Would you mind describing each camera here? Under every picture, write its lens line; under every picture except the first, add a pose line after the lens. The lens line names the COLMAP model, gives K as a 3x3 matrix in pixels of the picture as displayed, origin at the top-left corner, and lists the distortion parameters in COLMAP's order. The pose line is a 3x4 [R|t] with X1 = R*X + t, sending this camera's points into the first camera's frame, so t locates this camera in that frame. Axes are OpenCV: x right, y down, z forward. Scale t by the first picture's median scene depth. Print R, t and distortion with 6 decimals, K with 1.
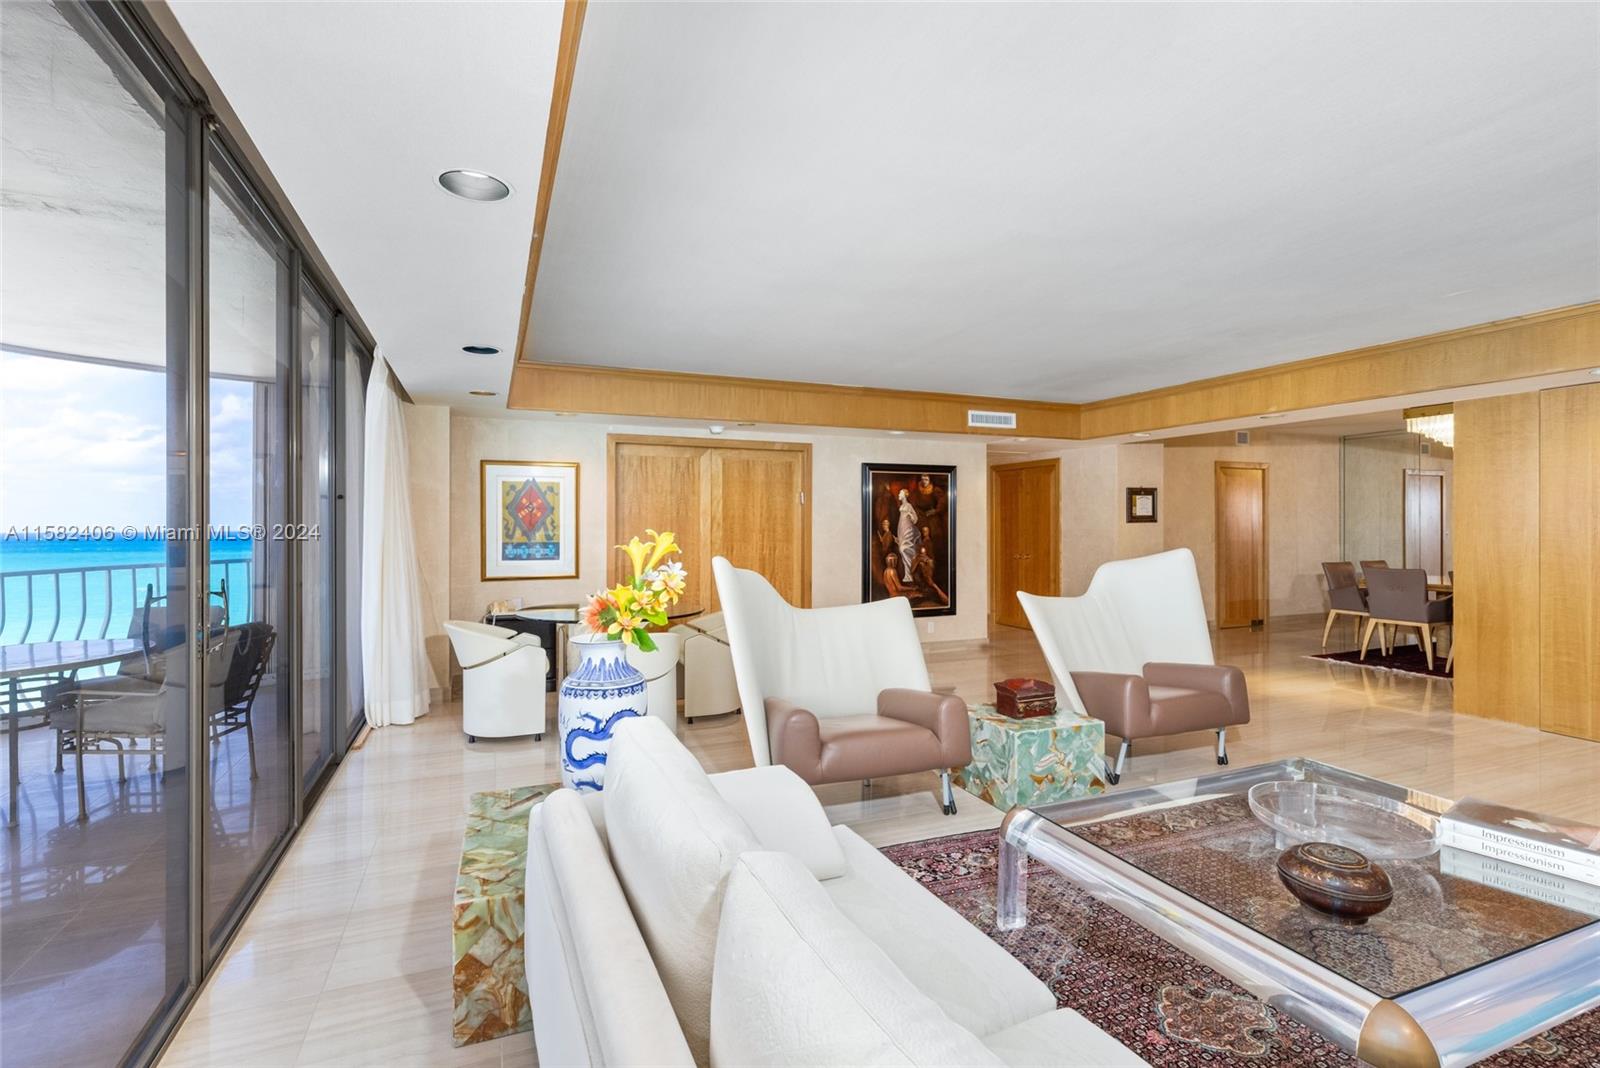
lens RADIAL K [[735.8, 0, 811.9], [0, 735.8, 528.7], [0, 0, 1]] dist [0.005895, -0.000841]
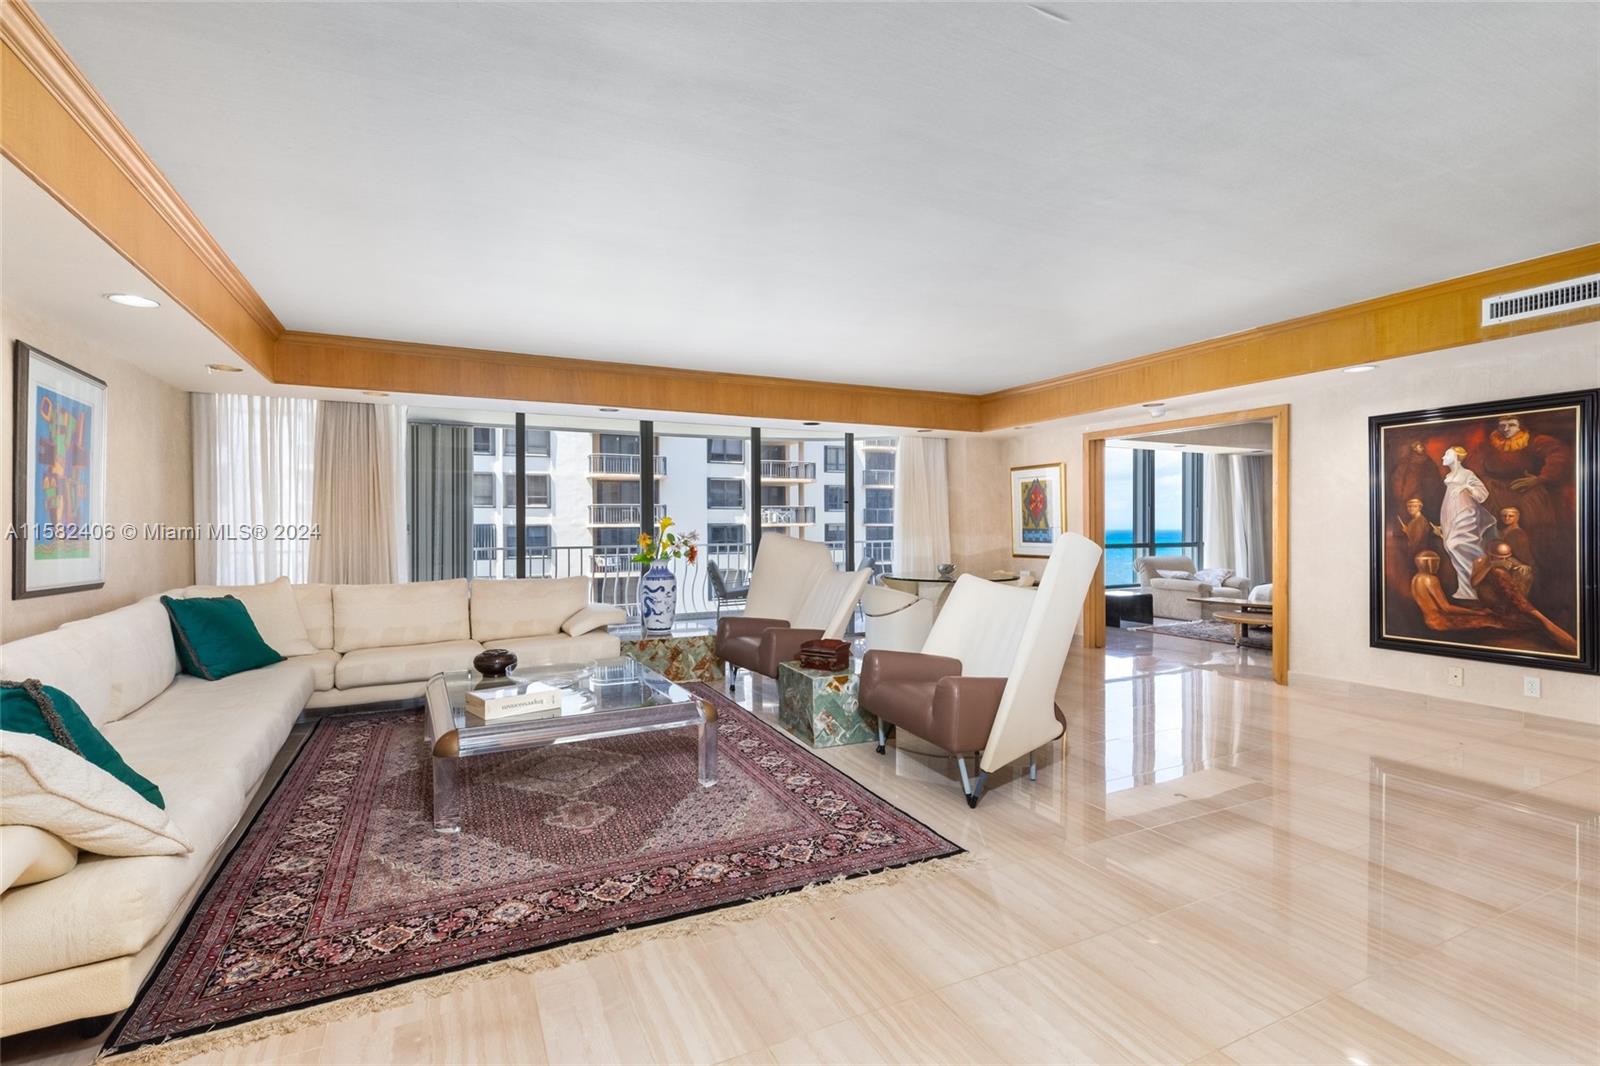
lens RADIAL K [[735.8, 0, 794.8], [0, 735.8, 531.7], [0, 0, 1]] dist [0.005895, -0.000841]
pose [[0.052233, 0.005765, -0.998618, 0.714836], [-0.001649, 0.999982, 0.005686, 0.014096], [0.998634, 0.001350, 0.052242, 0.422442]]
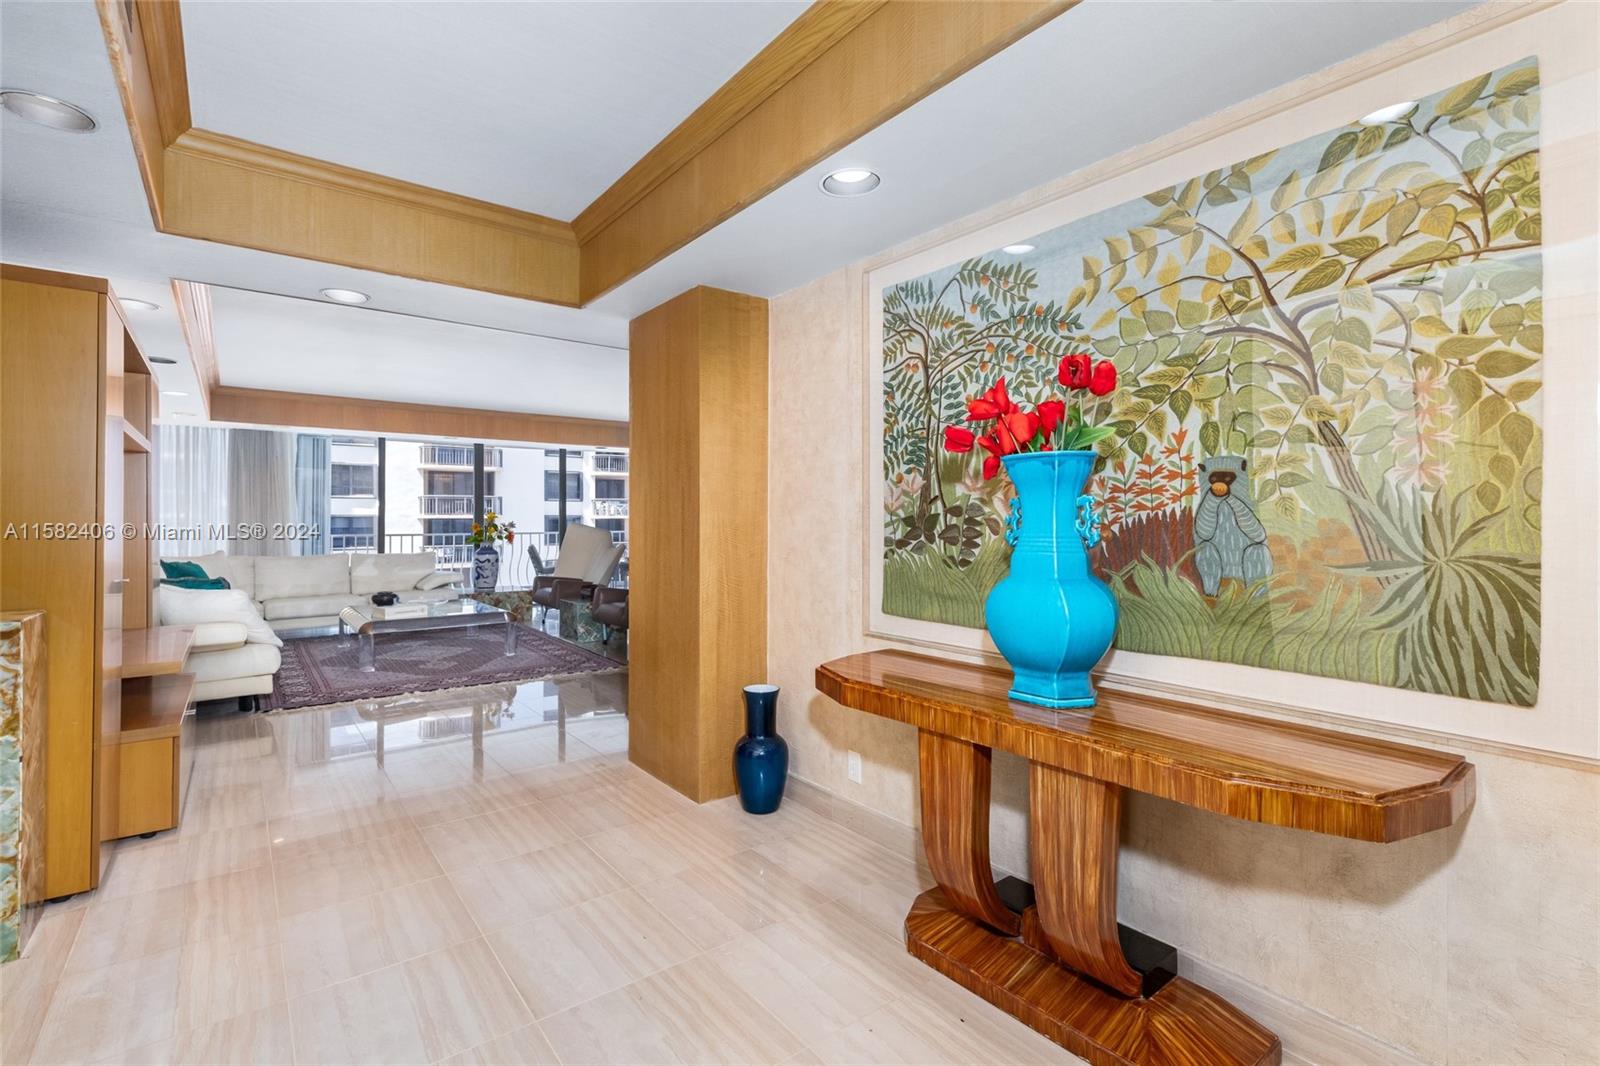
lens RADIAL K [[735.8, 0, 791.4], [0, 735.8, 519.8], [0, 0, 1]] dist [0.005895, -0.000841]
pose [[0.248831, 0.001082, -0.968546, 1.170109], [-0.006630, 0.999978, -0.000586, 0.013081], [0.968524, 0.006567, 0.248833, 0.495707]]
